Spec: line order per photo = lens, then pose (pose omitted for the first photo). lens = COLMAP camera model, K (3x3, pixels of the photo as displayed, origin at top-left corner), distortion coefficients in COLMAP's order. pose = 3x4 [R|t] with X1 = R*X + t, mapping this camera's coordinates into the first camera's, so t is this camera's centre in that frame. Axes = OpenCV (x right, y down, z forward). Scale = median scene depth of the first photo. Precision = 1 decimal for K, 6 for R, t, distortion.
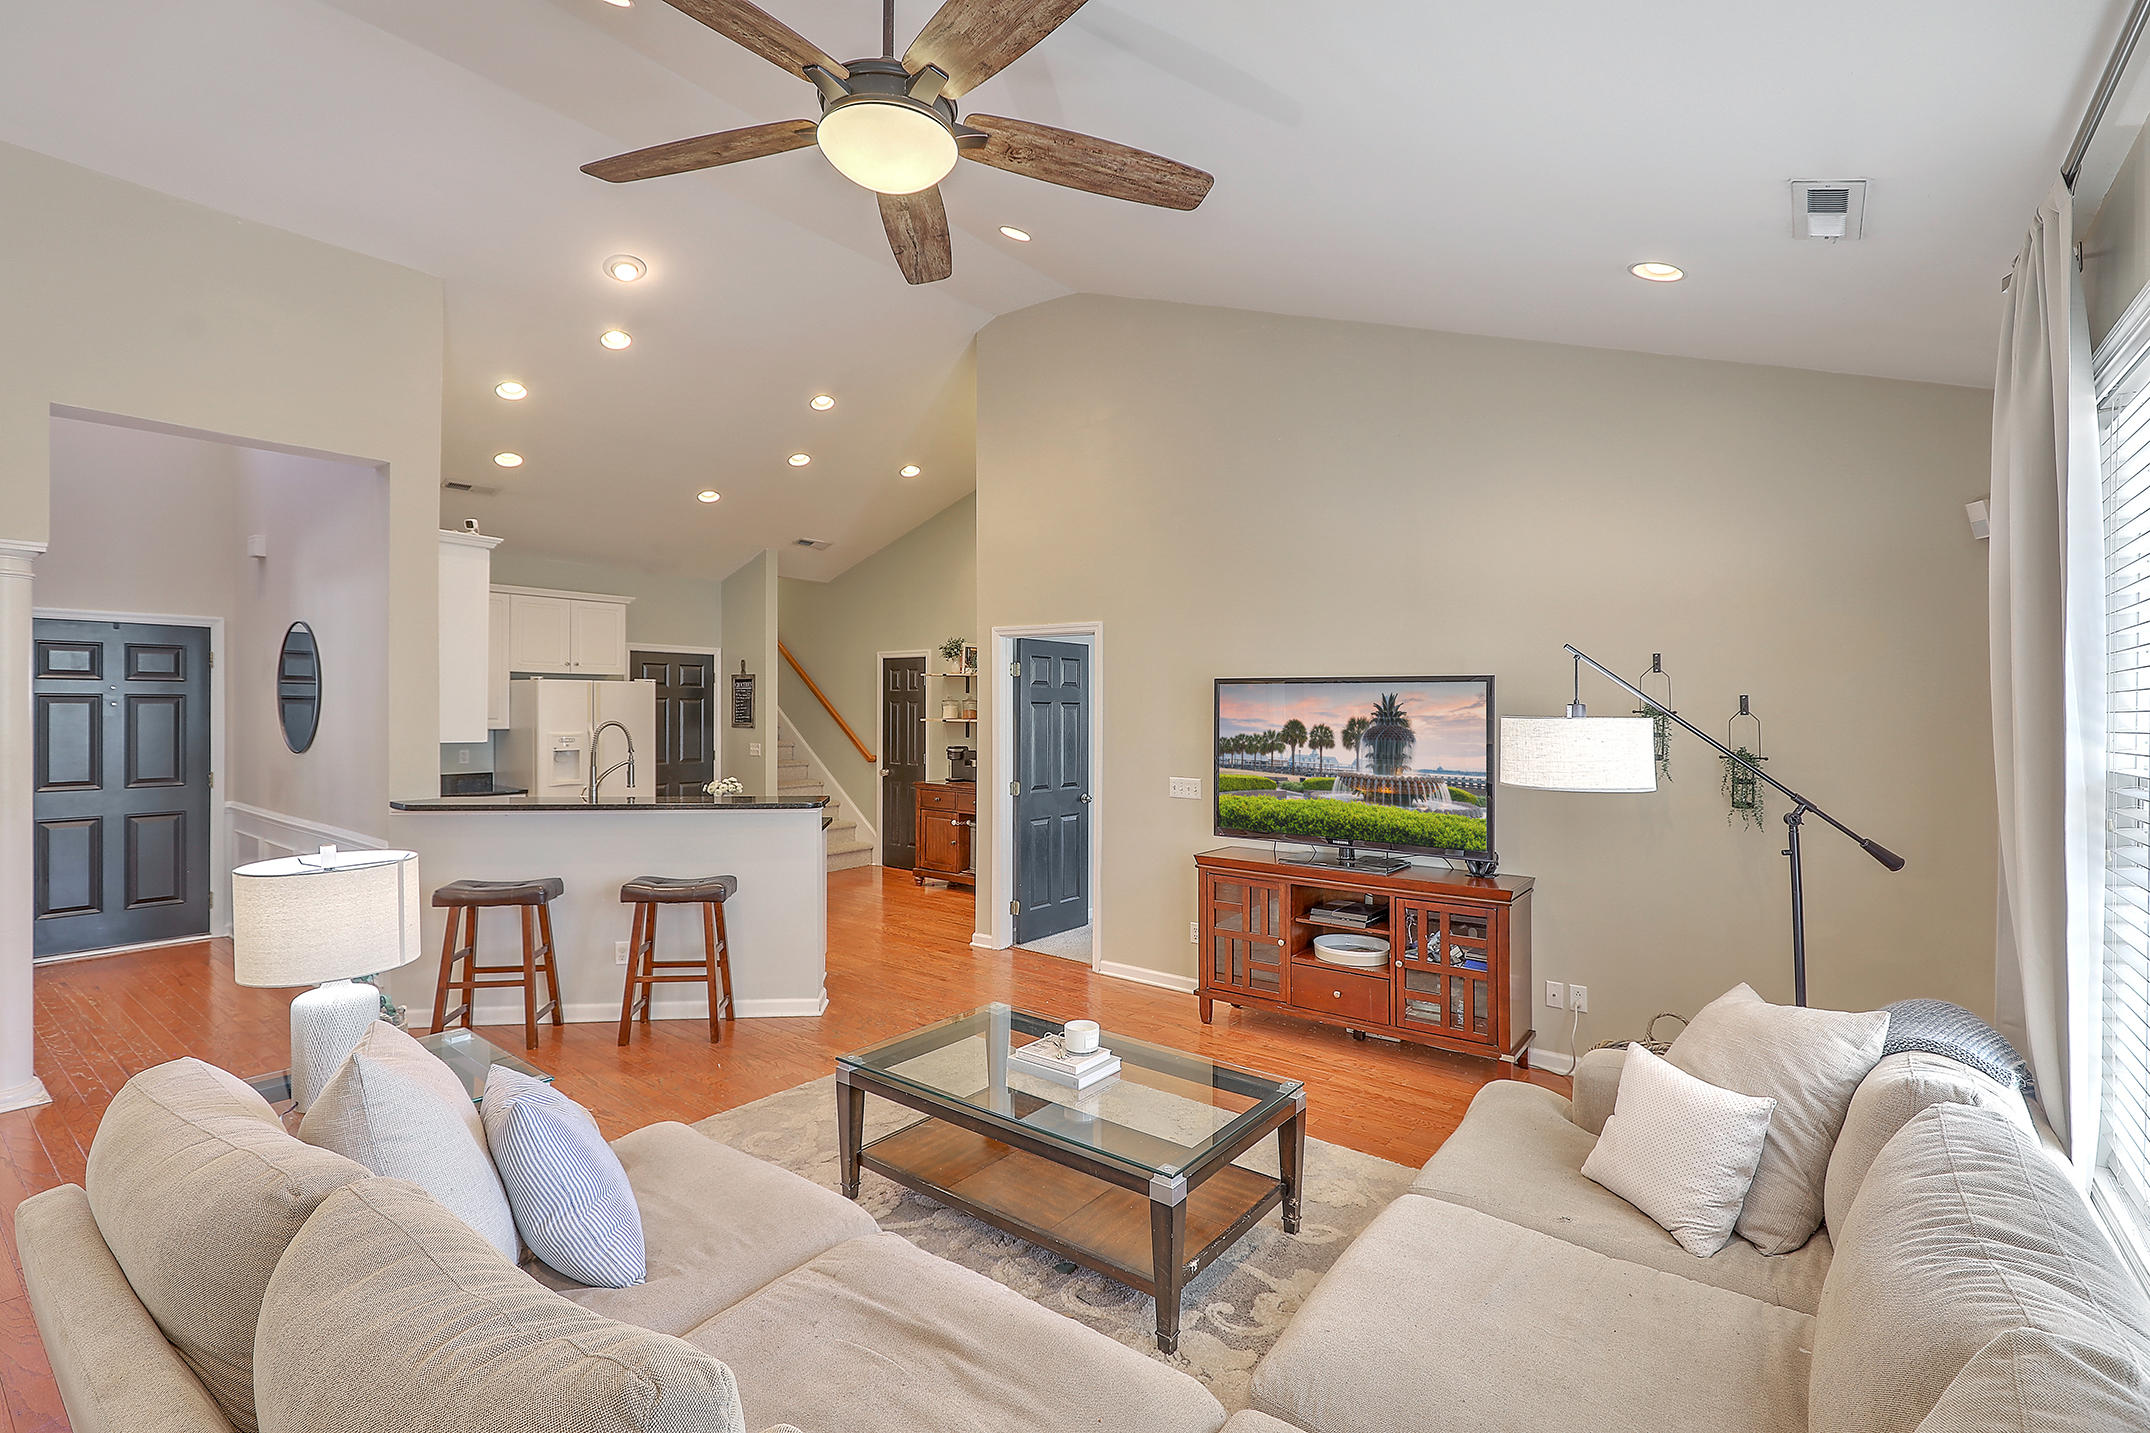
lens RADIAL K [[977.0, 0, 1086.4], [0, 977.0, 683.1], [0, 0, 1]] dist [-0.001125, 0.000783]
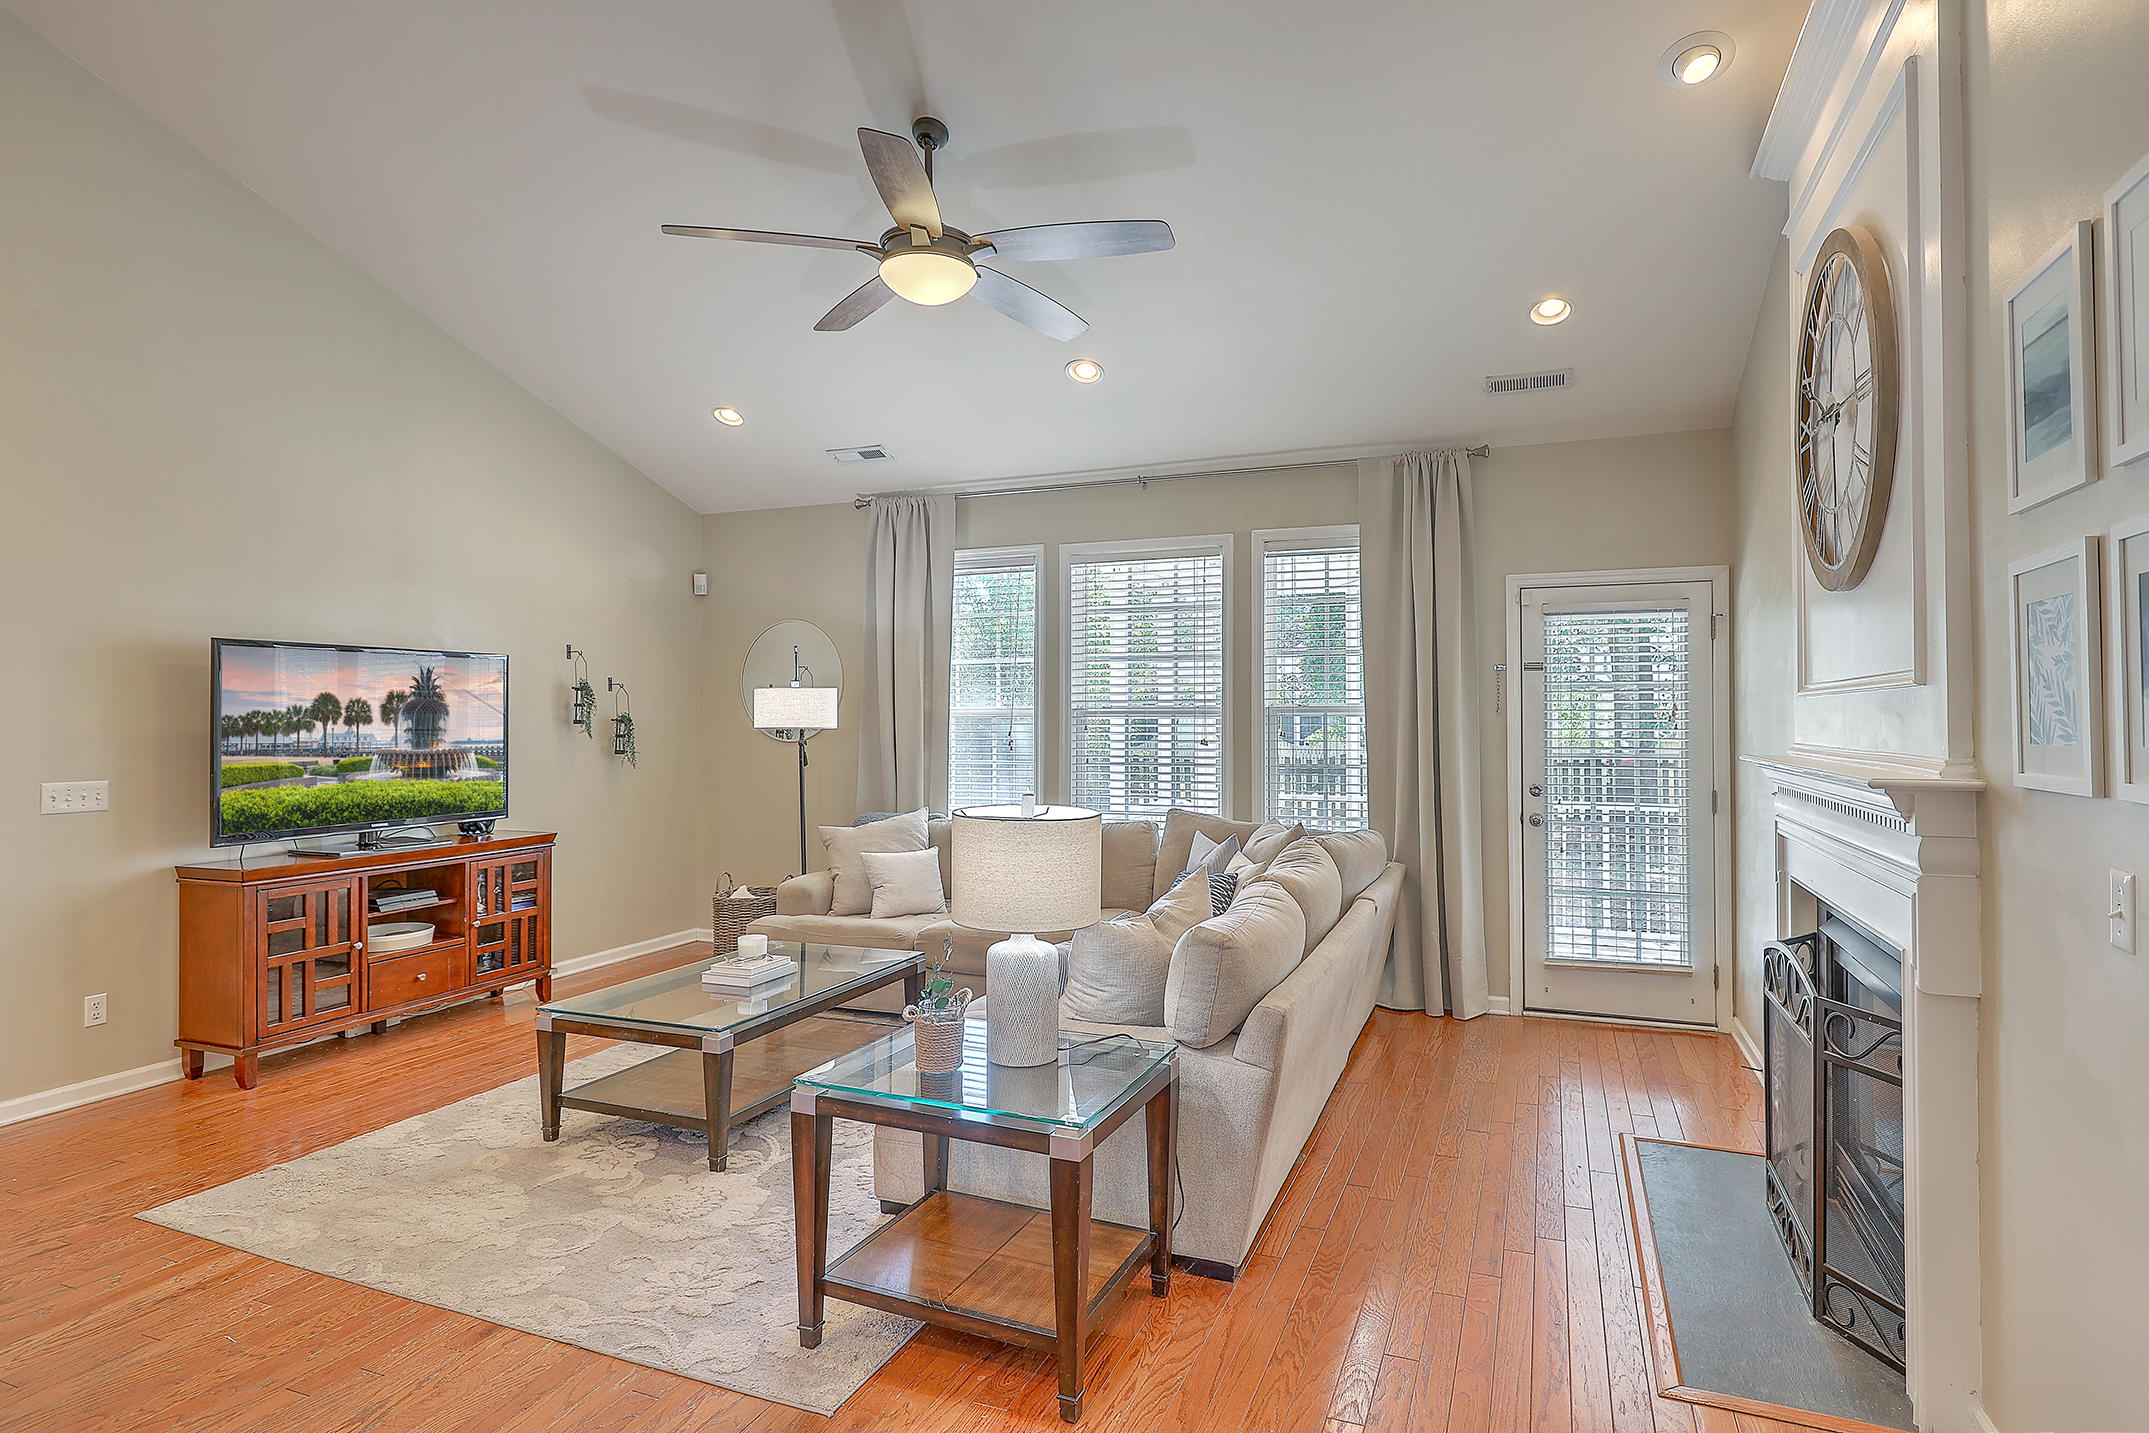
lens RADIAL K [[1122.5, 0, 1065.8], [0, 1122.5, 703.1], [0, 0, 1]] dist [-0.006639, -0.000389]
pose [[-0.271938, 0.006672, 0.962292, -0.926480], [-0.022435, 0.999660, -0.013271, 0.045786], [-0.962053, -0.025198, -0.271696, 0.654114]]
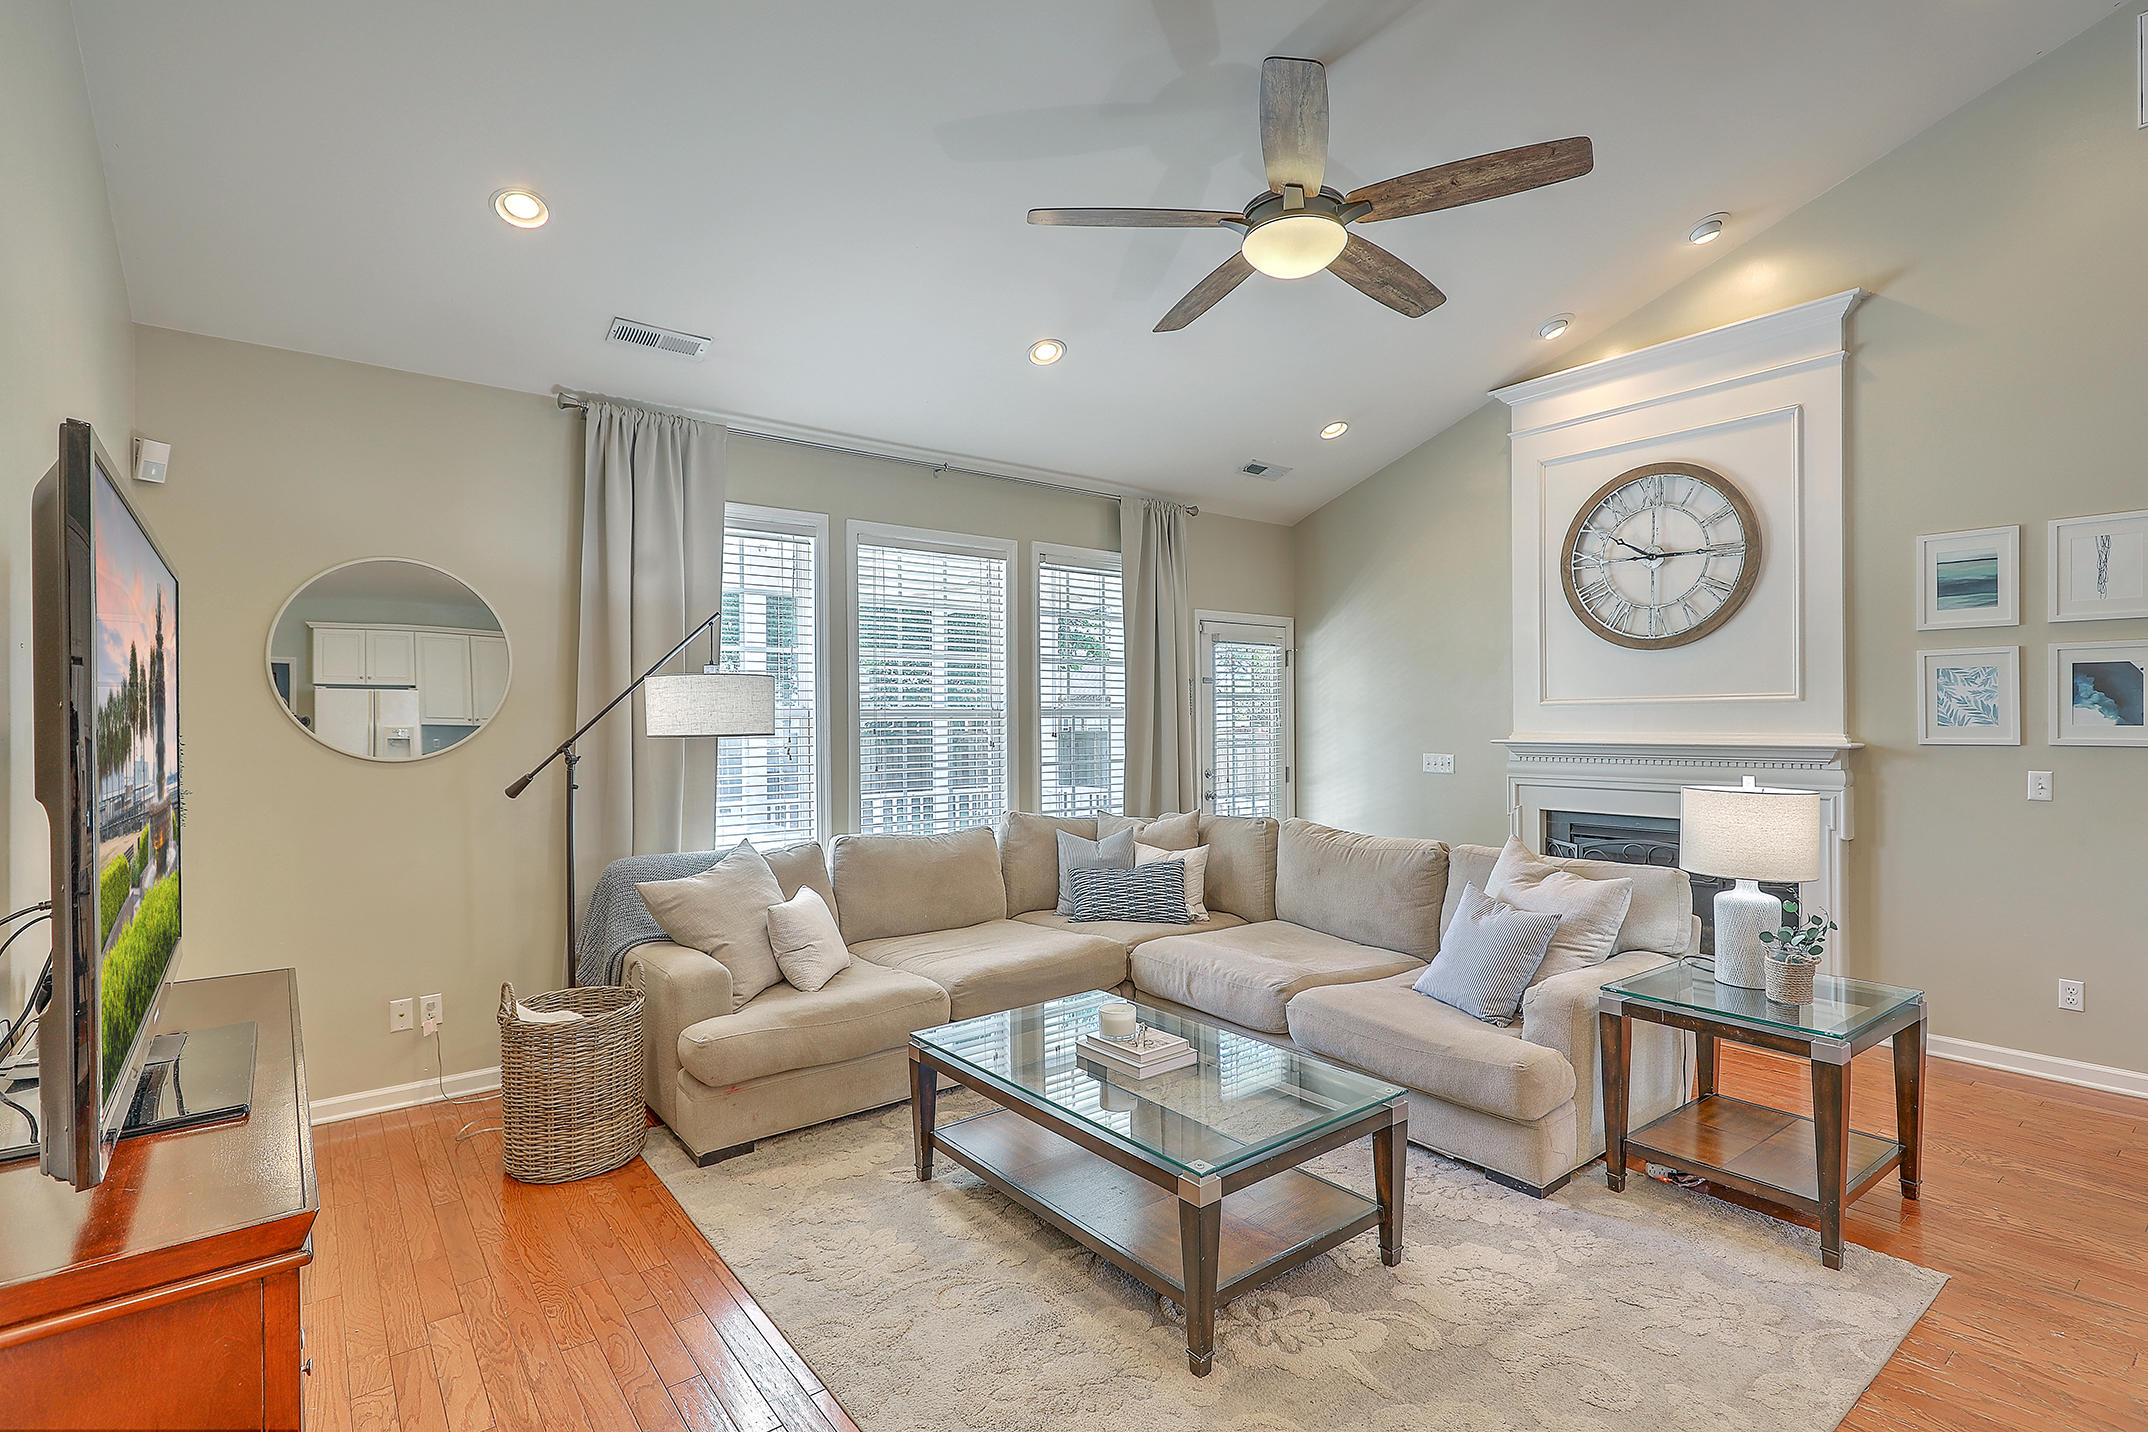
lens RADIAL K [[1007.5, 0, 1073.7], [0, 1007.5, 731.7], [0, 0, 1]] dist [-0.000581, -0.000080]
pose [[-0.969416, -0.005739, 0.245357, -0.136072], [-0.007925, 0.999937, -0.007927, 0.063495], [-0.245296, -0.009629, -0.969400, 1.232278]]
